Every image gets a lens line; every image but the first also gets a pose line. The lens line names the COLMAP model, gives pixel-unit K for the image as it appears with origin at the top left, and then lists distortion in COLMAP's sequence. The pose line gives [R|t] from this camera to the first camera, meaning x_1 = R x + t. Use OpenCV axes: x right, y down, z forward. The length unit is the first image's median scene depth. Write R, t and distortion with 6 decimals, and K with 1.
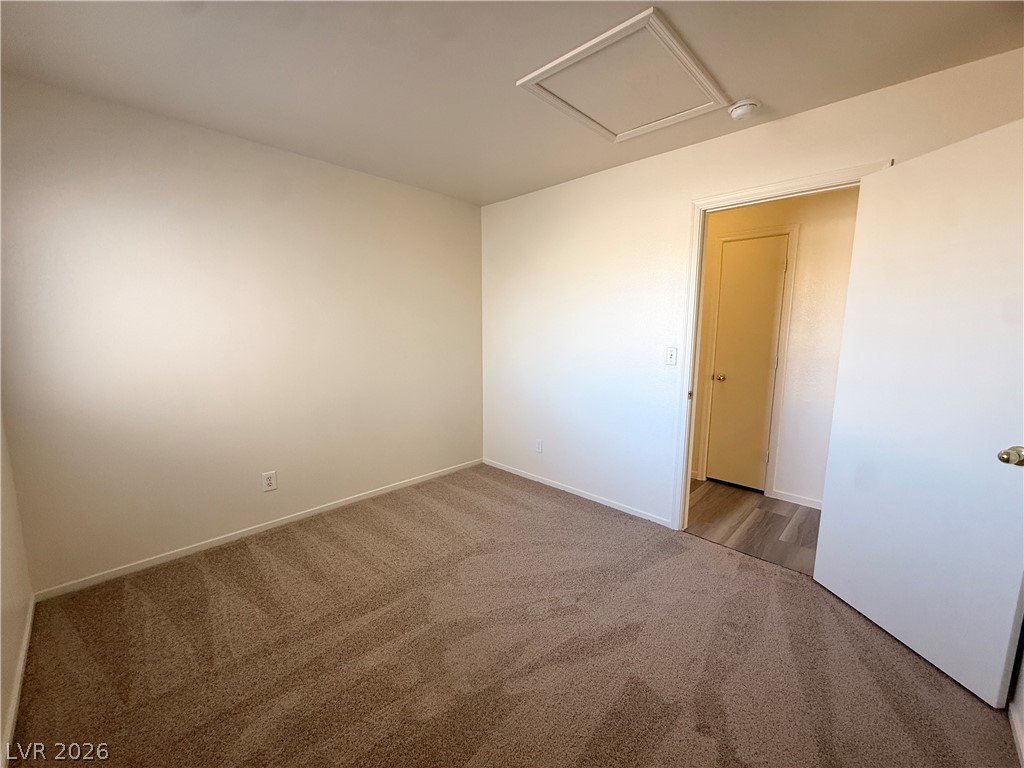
lens RADIAL K [[409.3, 0, 510.3], [0, 409.3, 385.0], [0, 0, 1]] dist [-0.000180, -0.000013]
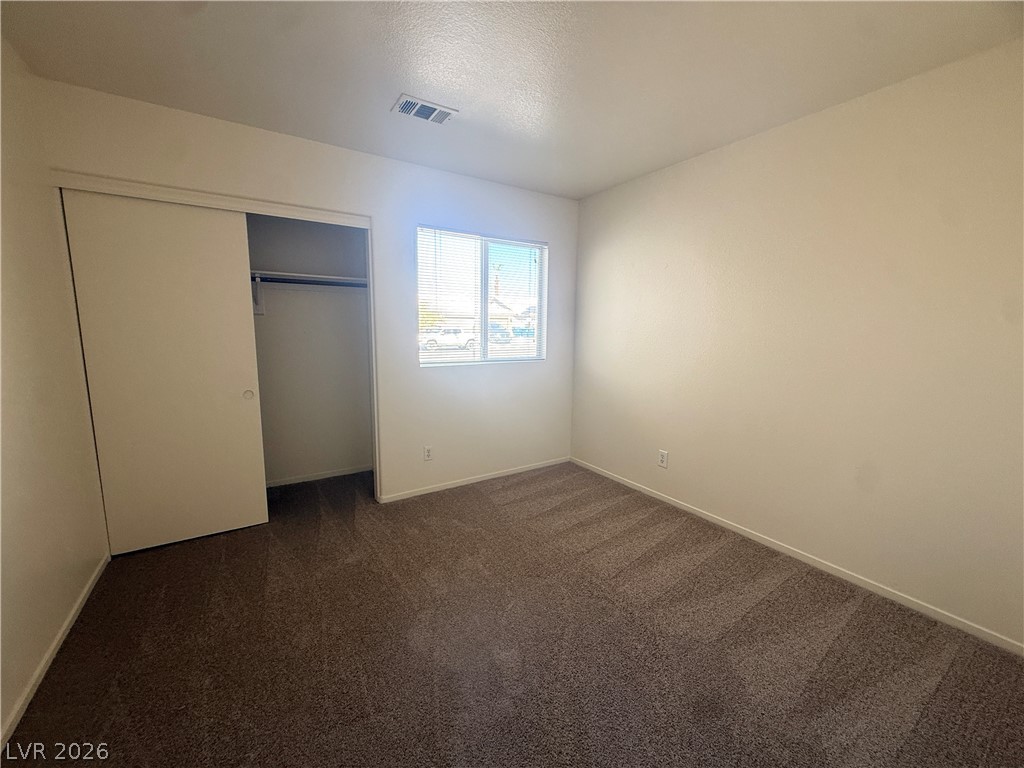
lens RADIAL K [[409.3, 0, 510.3], [0, 409.3, 385.0], [0, 0, 1]] dist [-0.000180, -0.000013]
pose [[-0.226587, 0.129276, -0.965374, 0.582127], [-0.157403, 0.973264, 0.167278, -0.087830], [0.961188, 0.189855, -0.200180, 0.781227]]
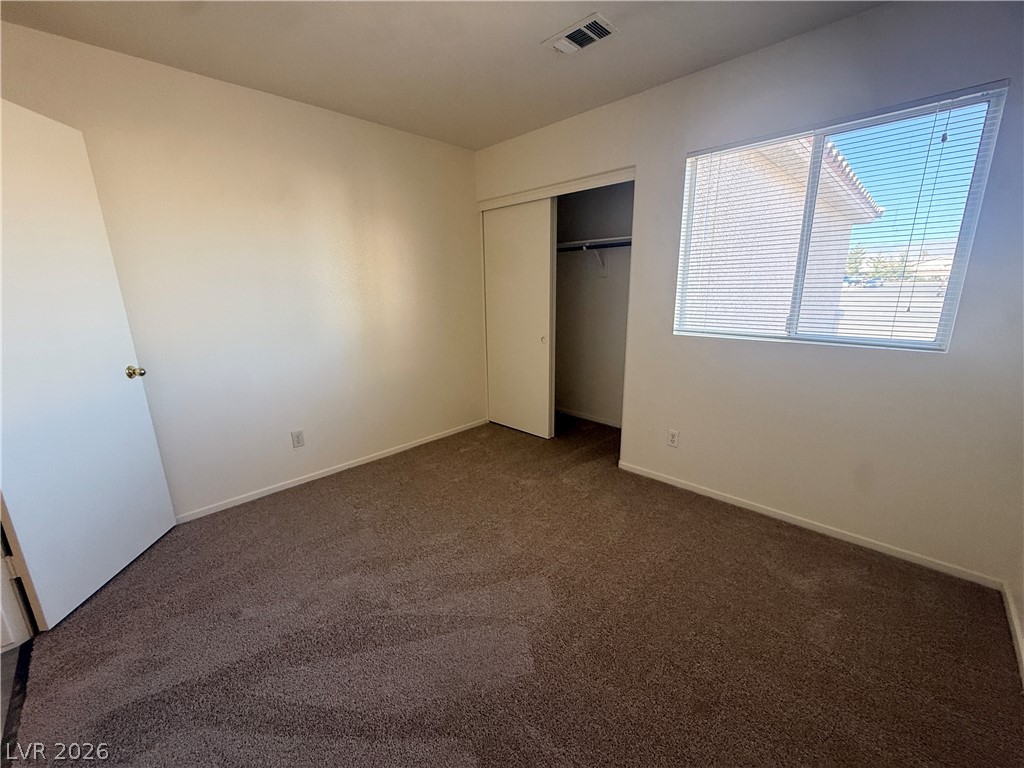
lens RADIAL K [[409.3, 0, 510.3], [0, 409.3, 385.0], [0, 0, 1]] dist [-0.000180, -0.000013]
pose [[-0.999867, 0.007662, 0.014419, -0.096050], [0.012556, 0.925312, 0.378999, -0.163728], [-0.010438, 0.379130, -0.925285, 1.228547]]
